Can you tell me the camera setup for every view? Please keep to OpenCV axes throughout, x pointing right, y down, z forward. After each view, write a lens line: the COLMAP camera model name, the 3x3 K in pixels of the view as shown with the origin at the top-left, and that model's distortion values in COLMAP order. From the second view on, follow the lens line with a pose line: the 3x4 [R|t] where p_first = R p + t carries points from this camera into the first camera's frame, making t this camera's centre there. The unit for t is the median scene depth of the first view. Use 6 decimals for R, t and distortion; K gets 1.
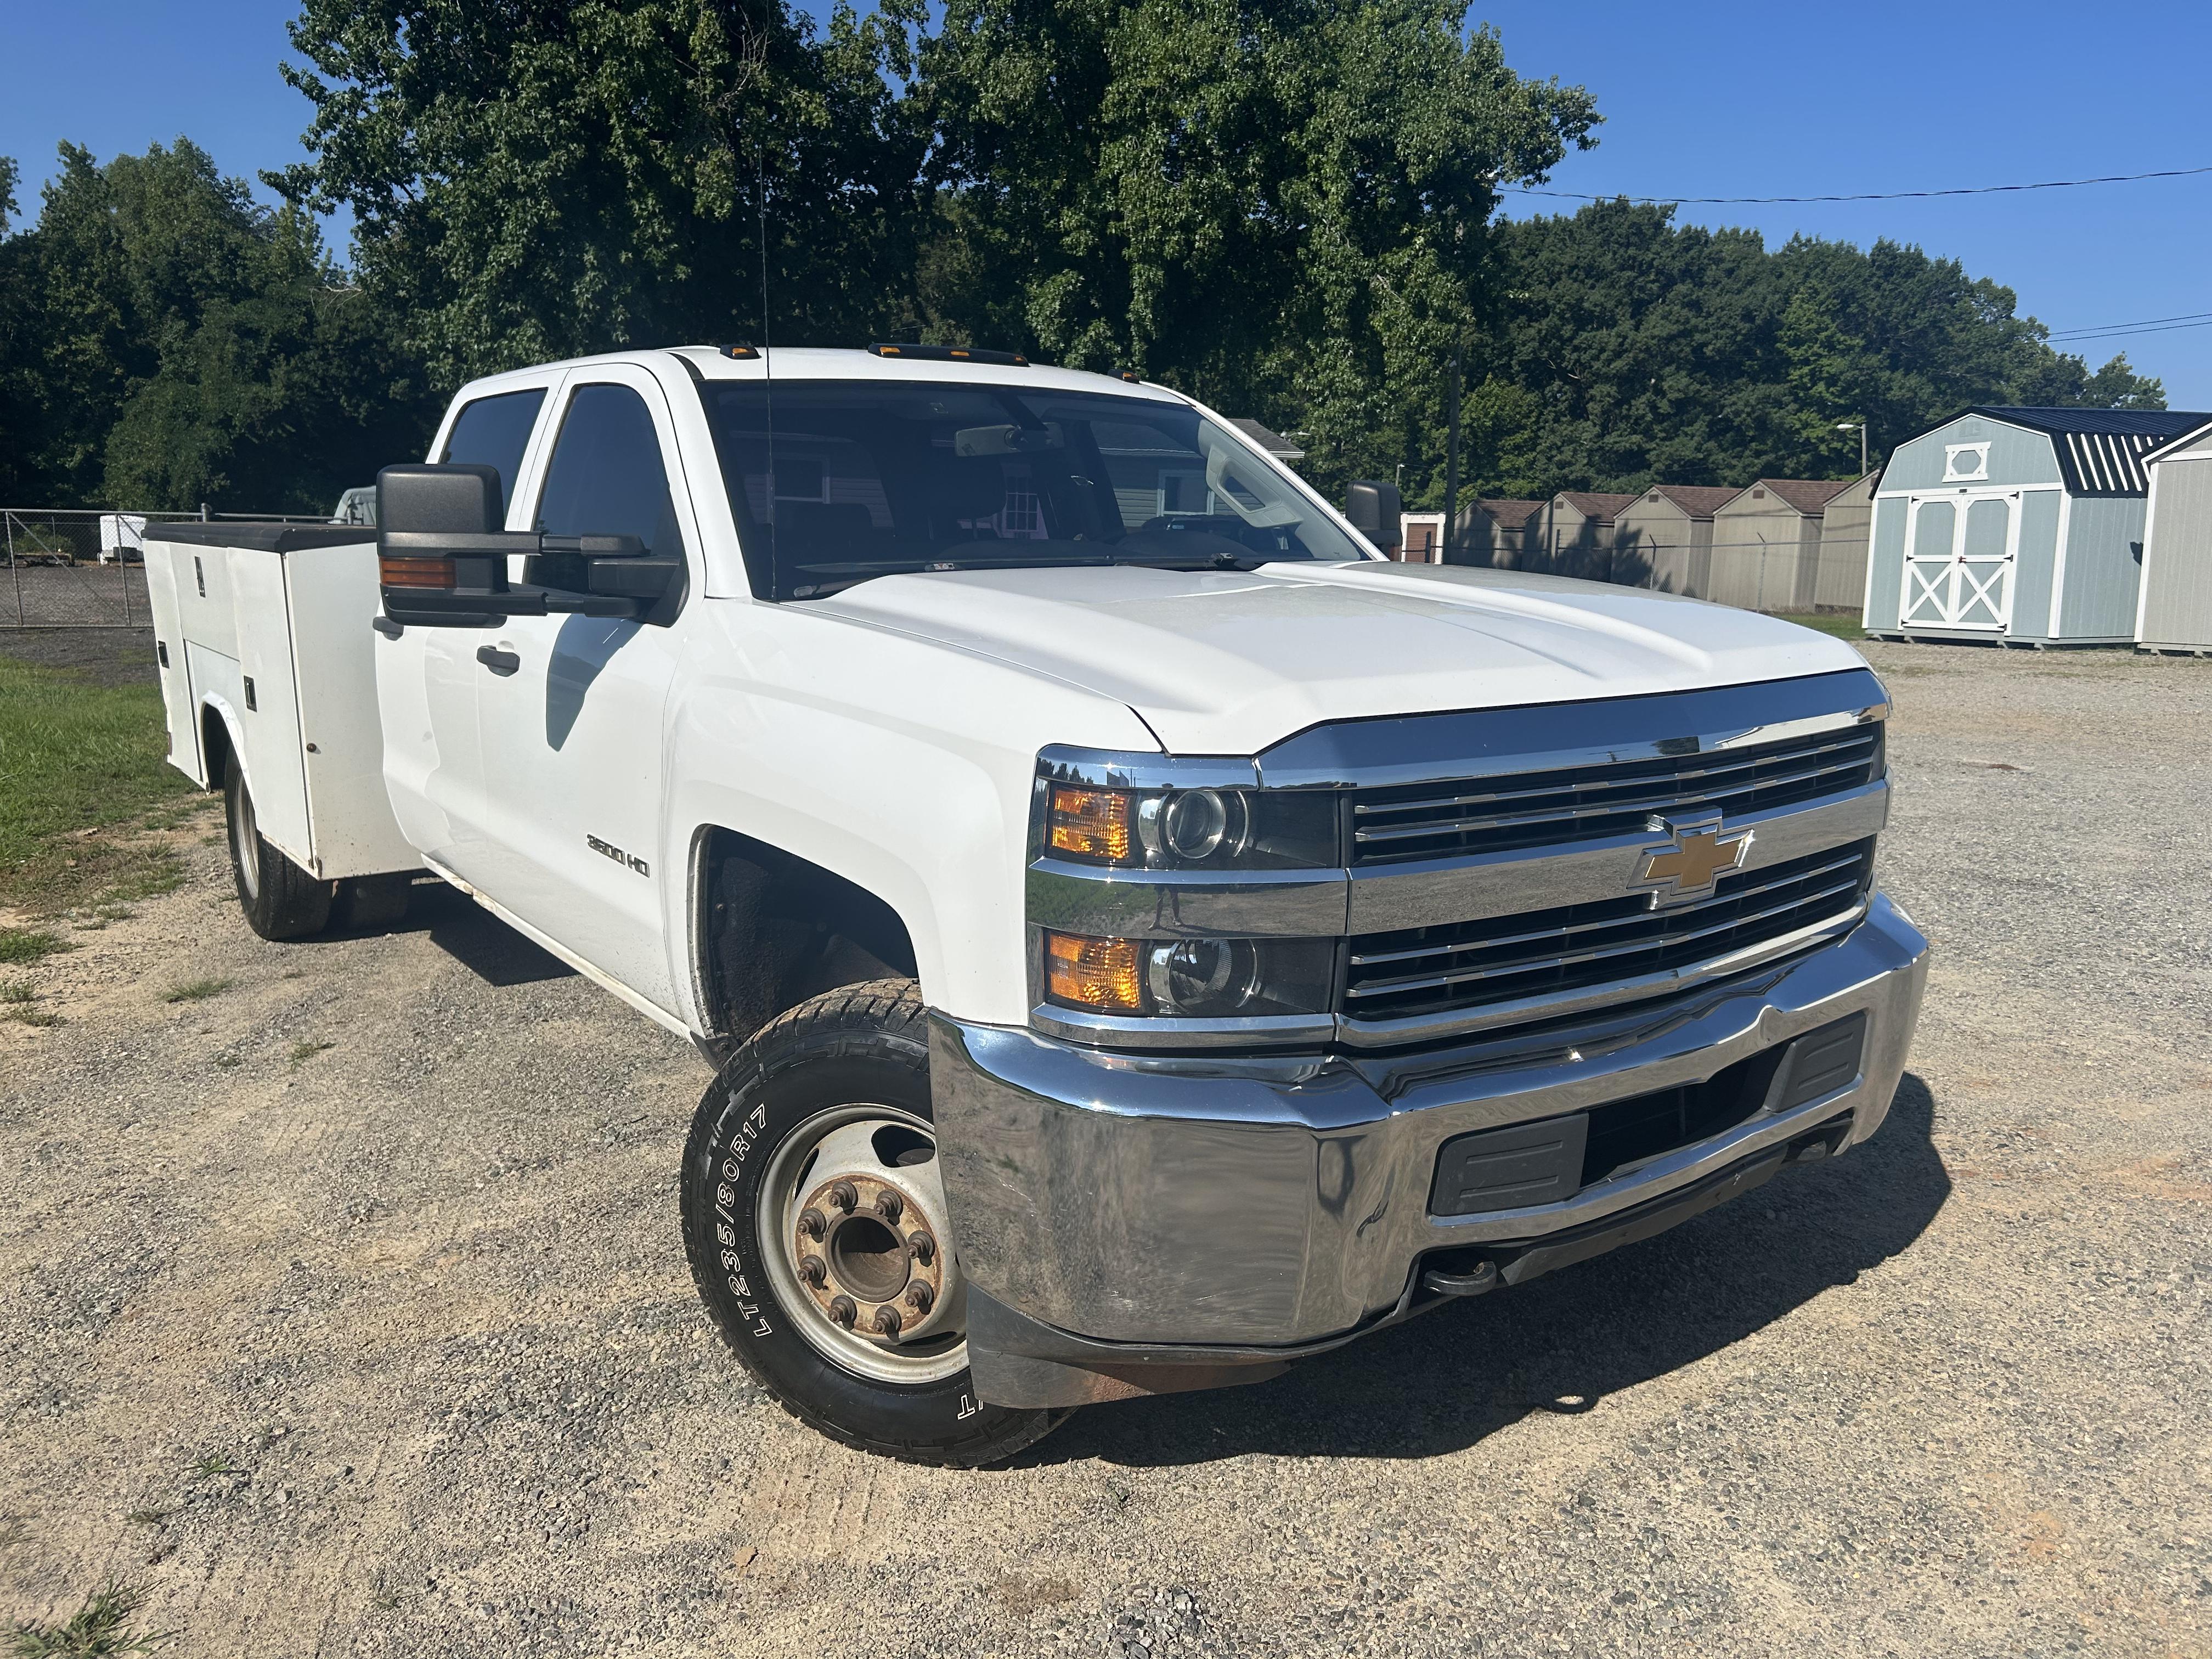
lens RADIAL K [[1666.1, 0, 1106.0], [0, 1666.1, 829.5], [0, 0, 1]] dist [0.019543, -0.001092]
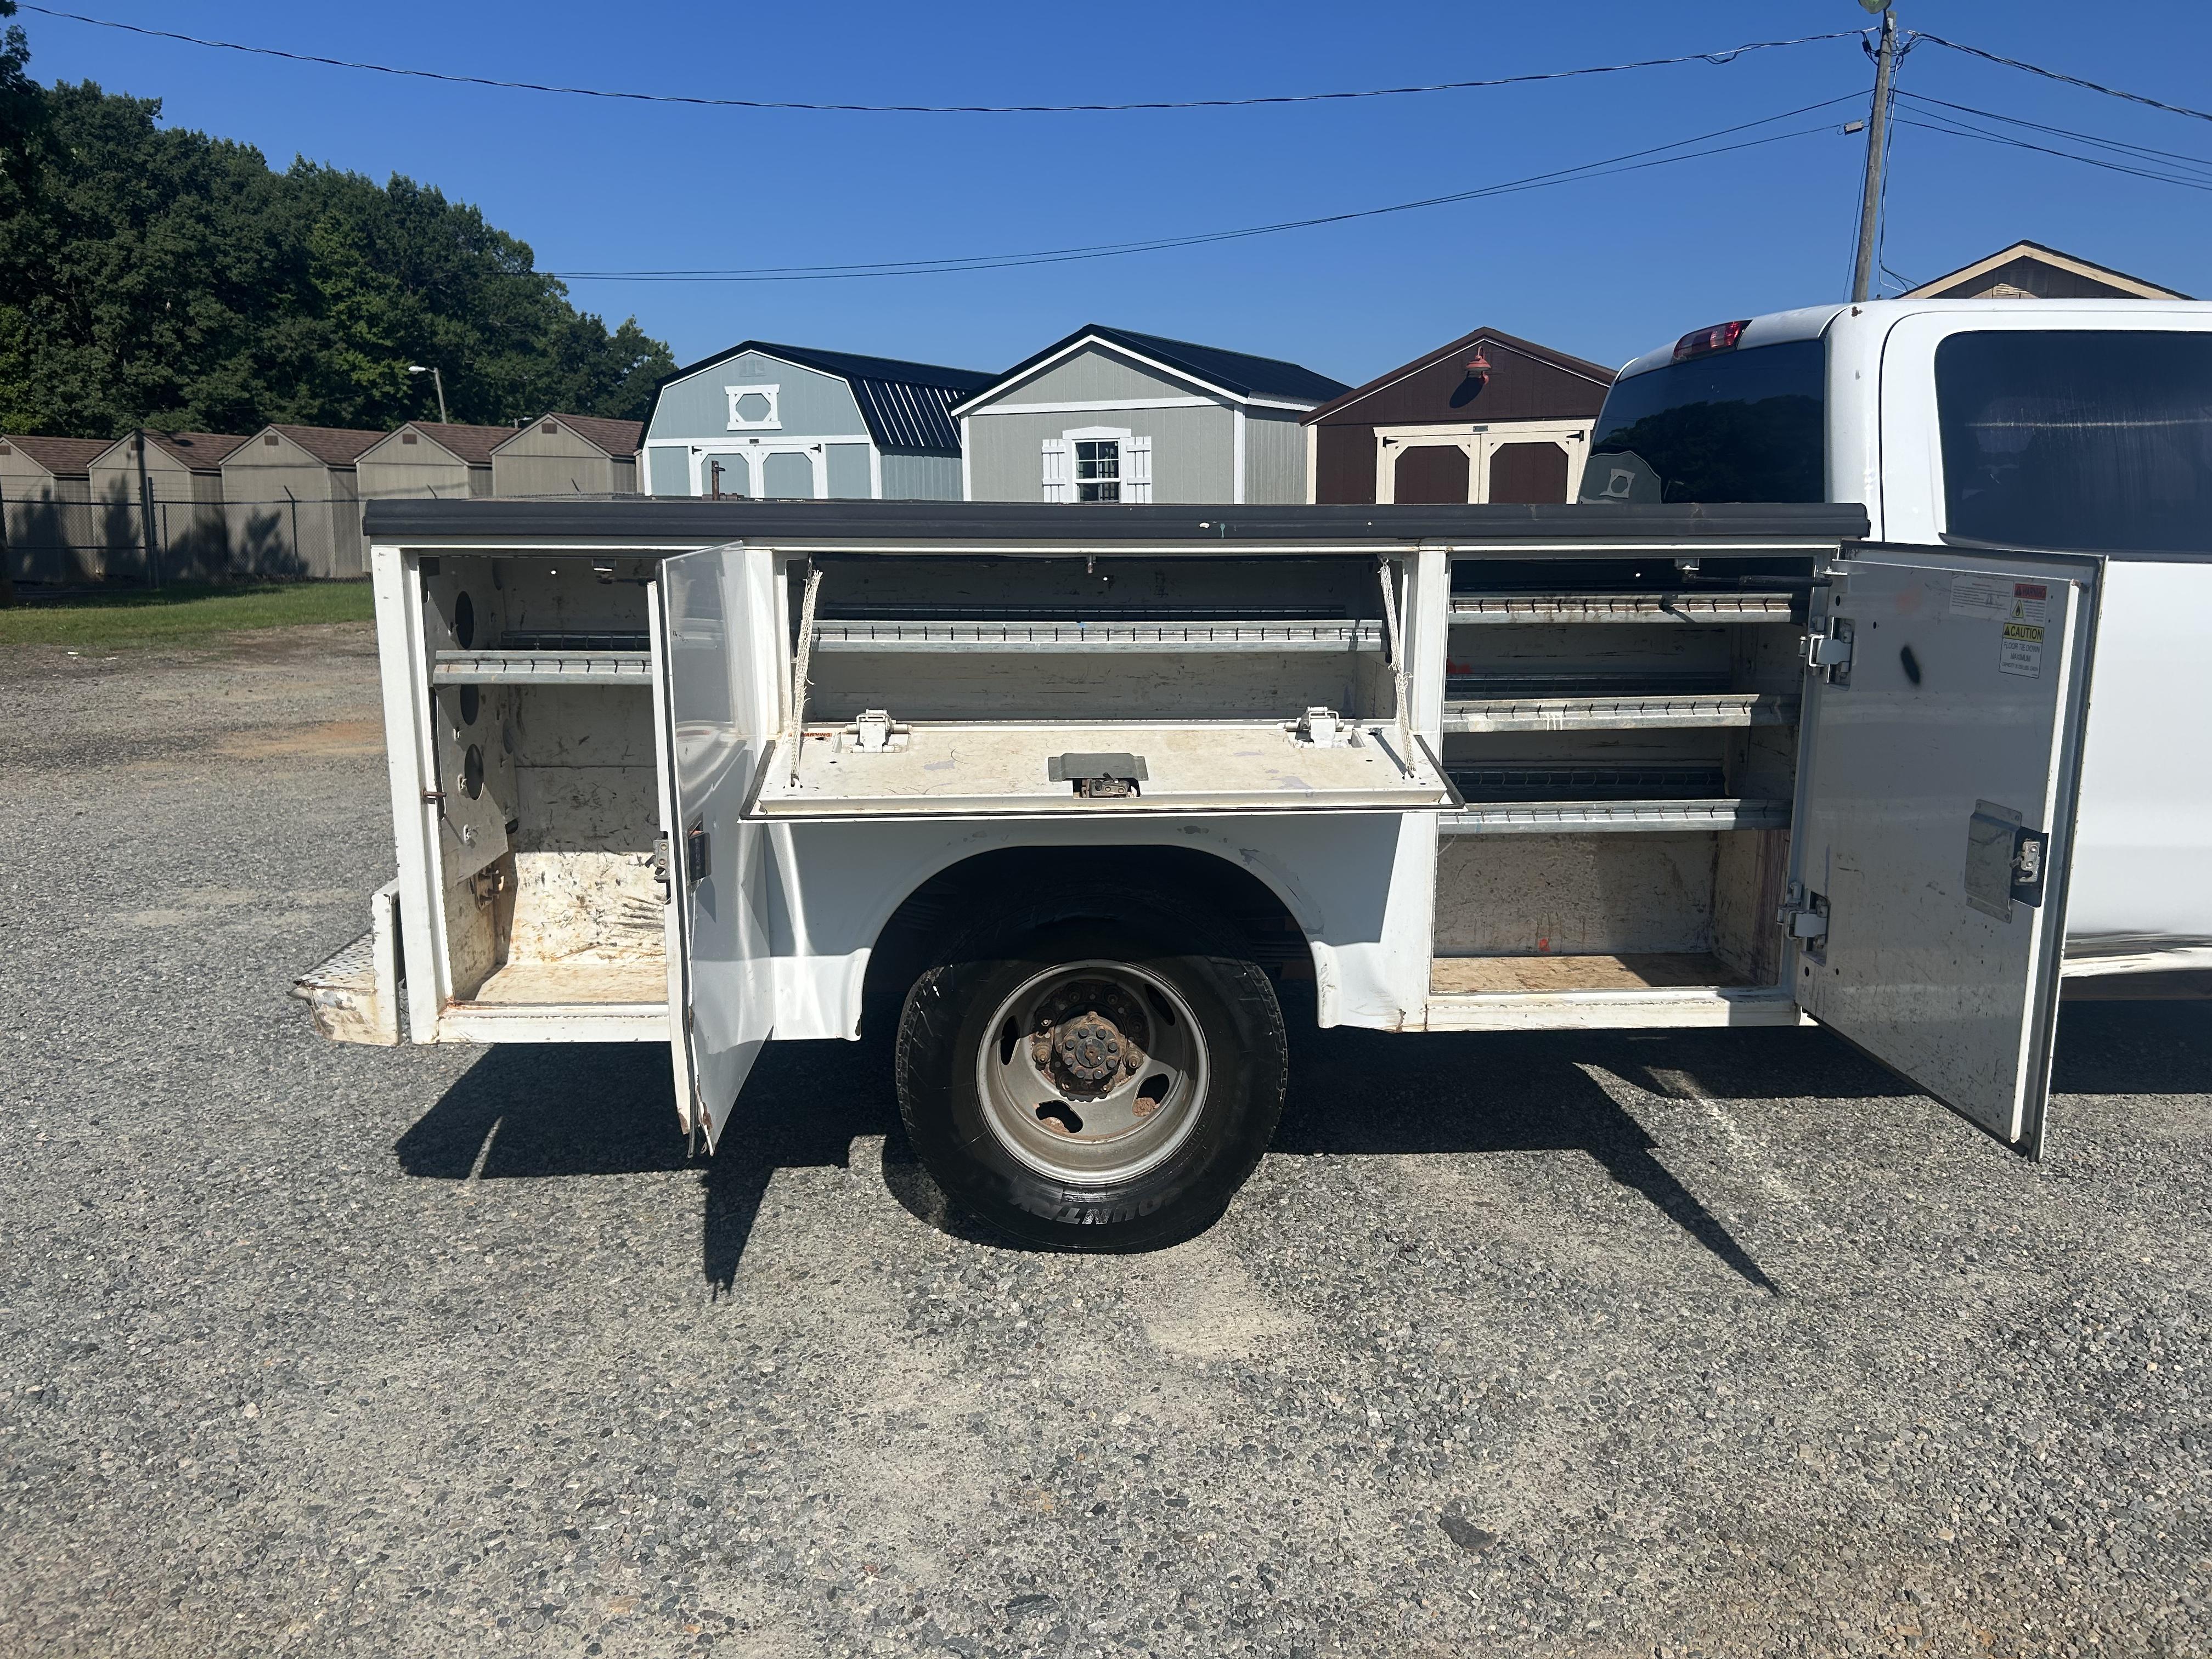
lens RADIAL K [[1695.2, 0, 1106.0], [0, 1695.2, 829.5], [0, 0, 1]] dist [0.048091, -0.056398]
pose [[0.693143, -0.140294, 0.707016, -0.003411], [0.122442, 0.989537, 0.076316, -0.028774], [-0.710325, 0.033670, 0.703068, 0.153413]]
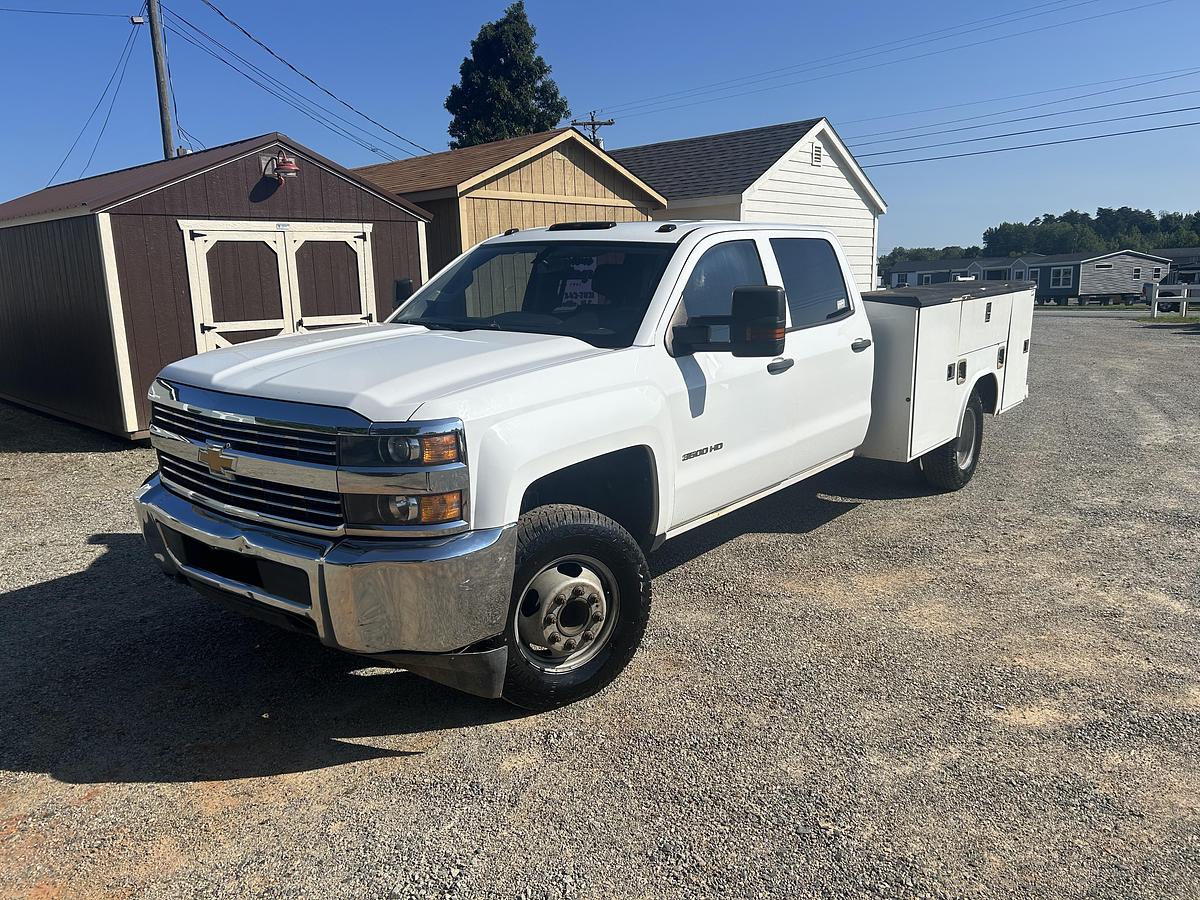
lens RADIAL K [[878.6, 0, 598.4], [0, 878.6, 460.8], [0, 0, 1]] dist [0.083574, -0.144388]
pose [[-0.470467, -0.180886, 0.863679, 0.106836], [0.157655, 0.945786, 0.283961, -0.074193], [-0.868220, 0.269758, -0.416443, 0.401151]]
